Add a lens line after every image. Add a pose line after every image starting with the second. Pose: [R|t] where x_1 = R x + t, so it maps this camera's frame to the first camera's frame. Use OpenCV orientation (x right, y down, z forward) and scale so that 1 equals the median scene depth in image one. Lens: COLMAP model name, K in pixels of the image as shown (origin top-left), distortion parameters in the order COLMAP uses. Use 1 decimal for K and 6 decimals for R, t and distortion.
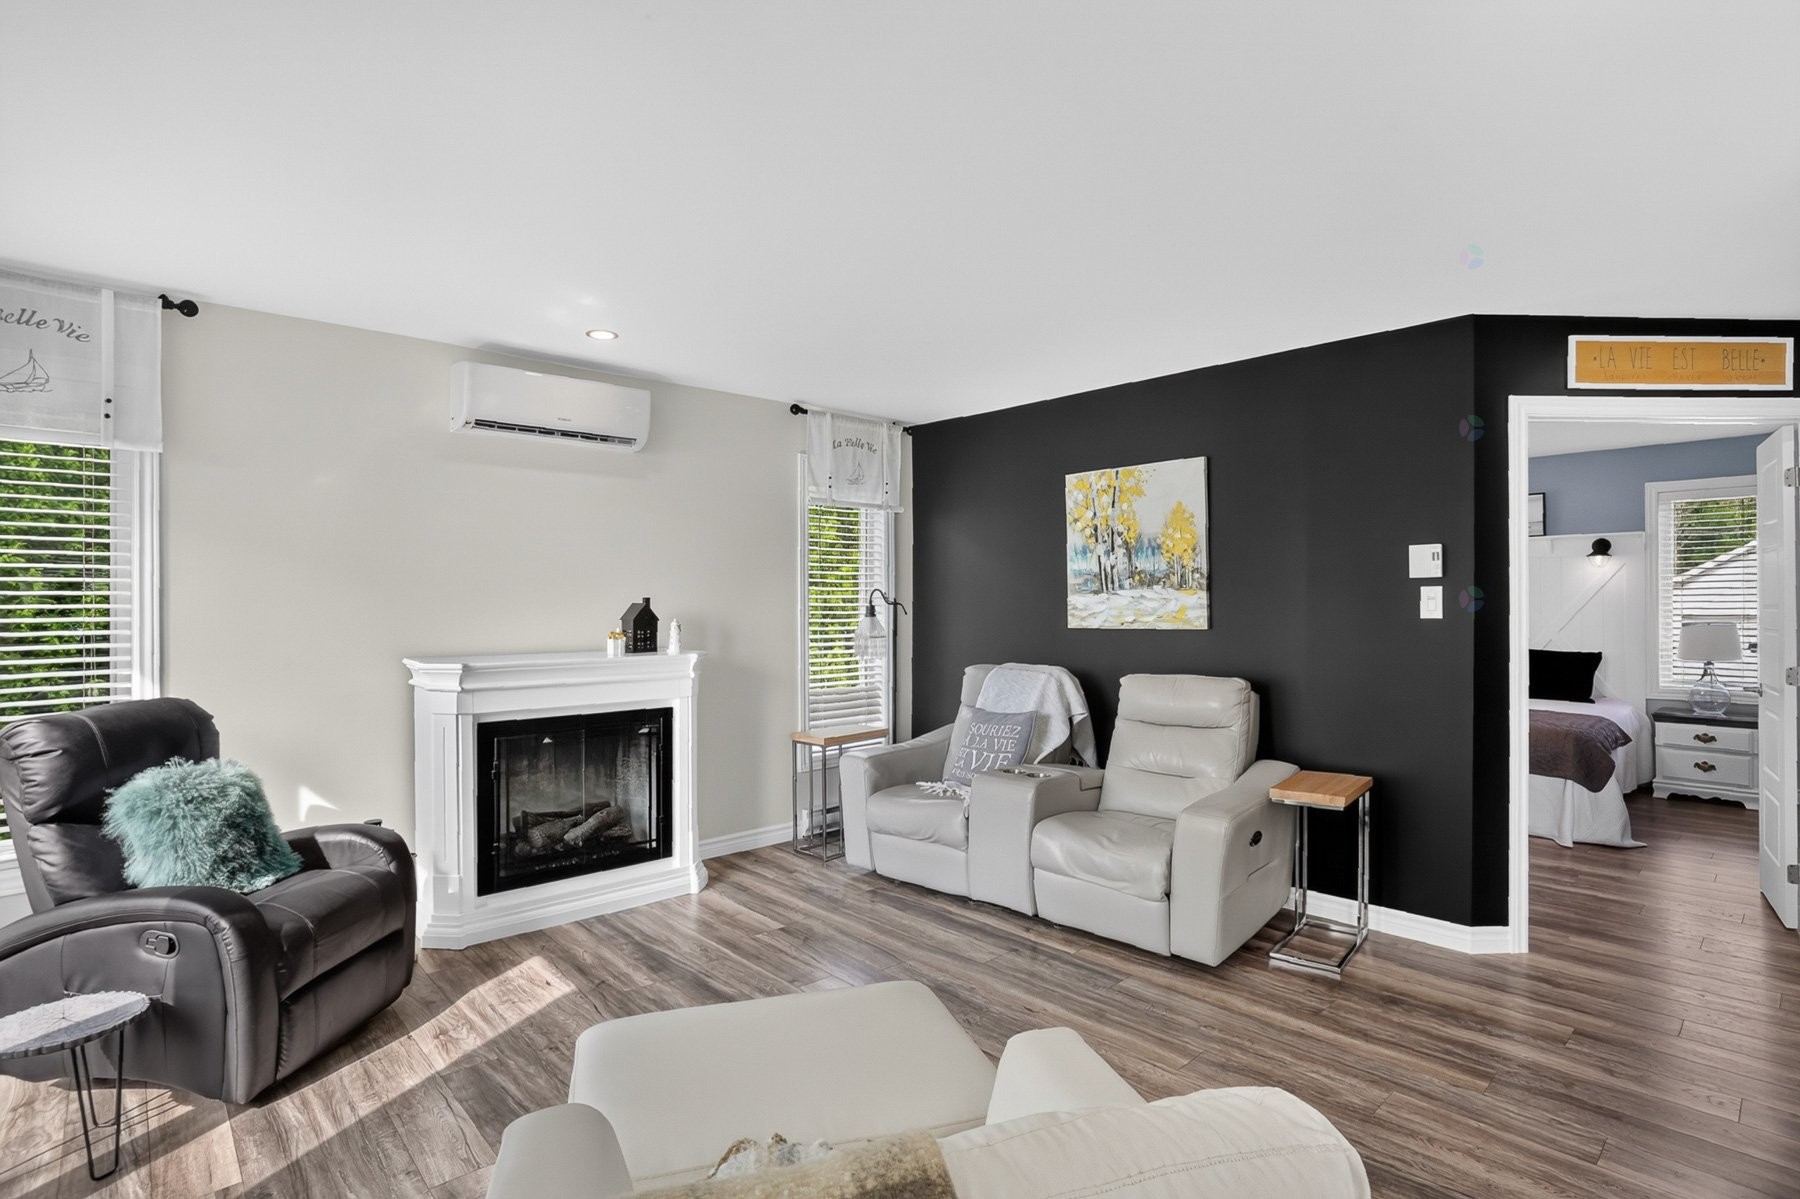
lens RADIAL K [[902.2, 0, 893.0], [0, 902.2, 598.0], [0, 0, 1]] dist [-0.058101, 0.032068]
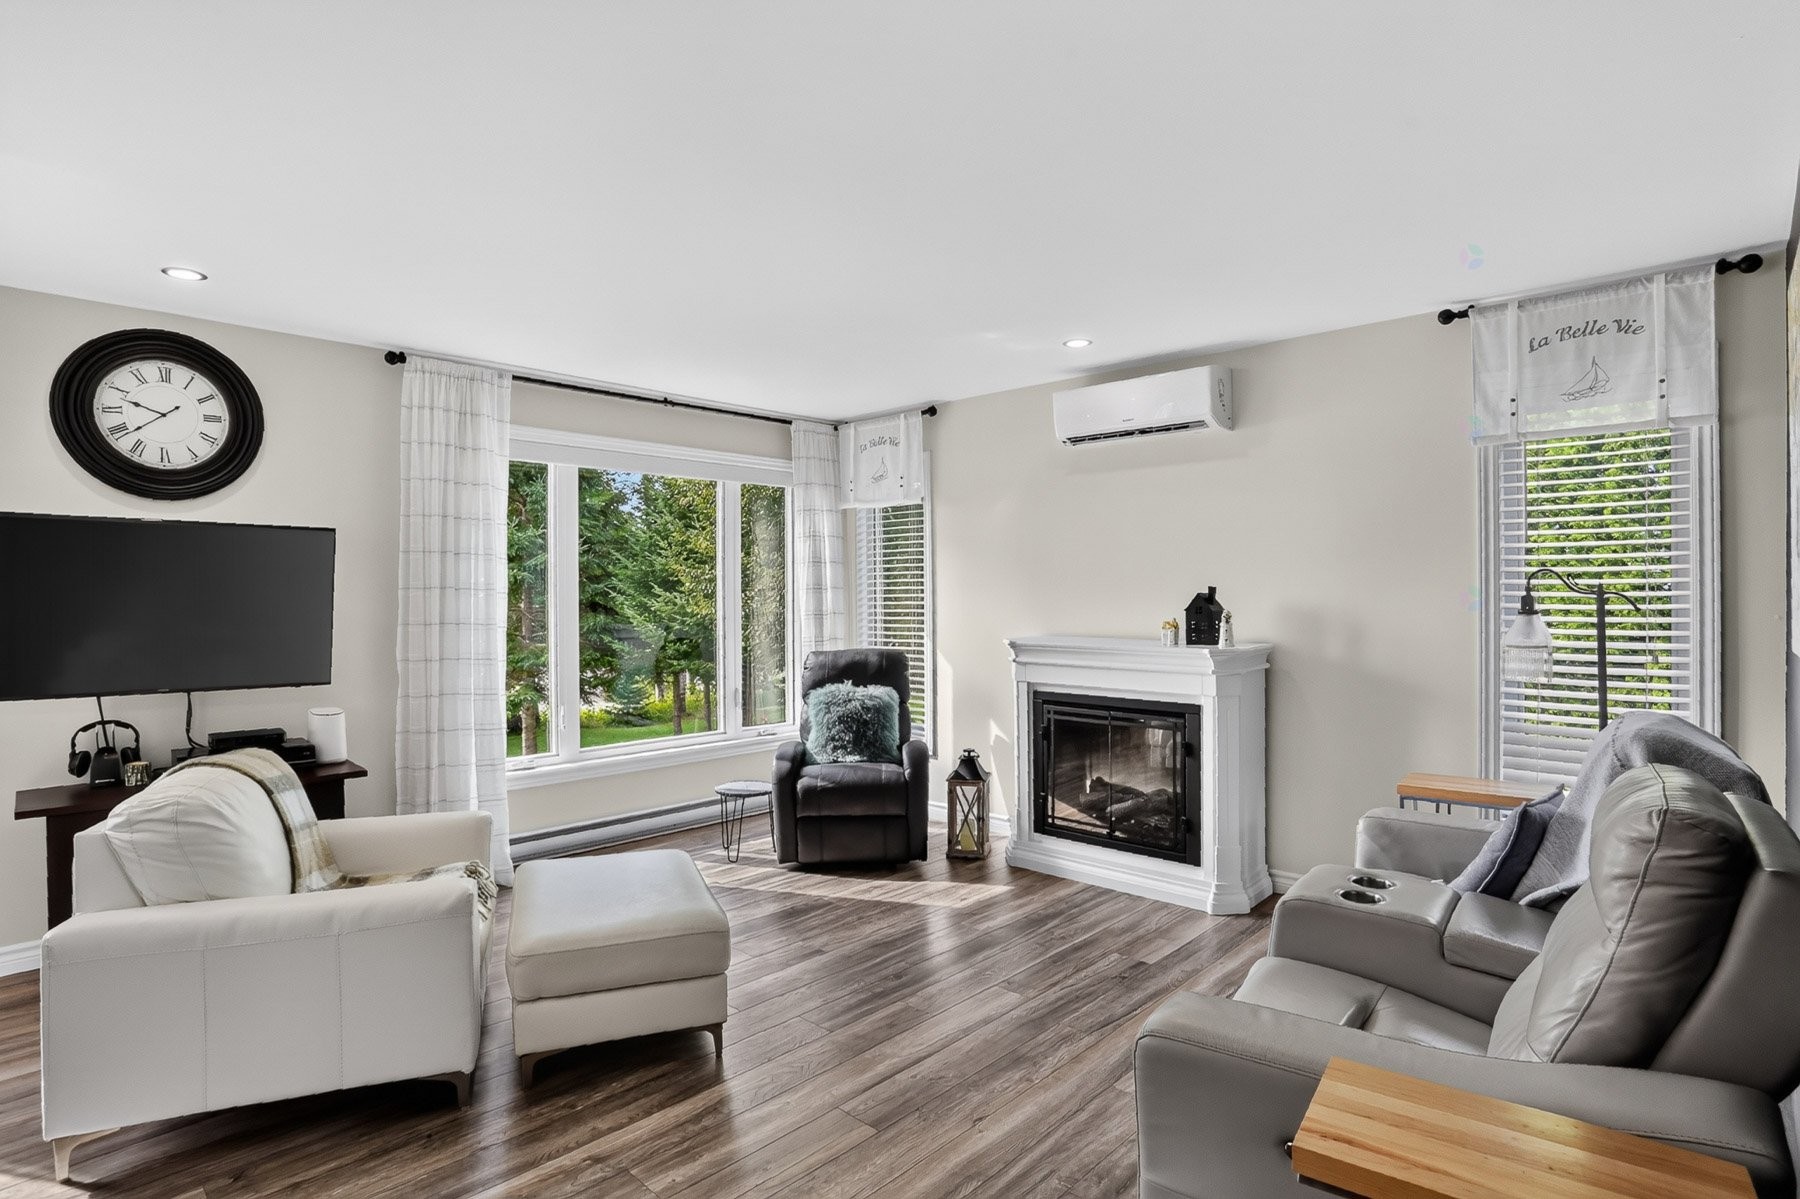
lens RADIAL K [[902.2, 0, 893.0], [0, 902.2, 598.0], [0, 0, 1]] dist [-0.058101, 0.032068]
pose [[0.071950, 0.009807, -0.997360, 0.719334], [0.008901, 0.999906, 0.010474, -0.002211], [0.997369, -0.009631, 0.071855, 0.683448]]
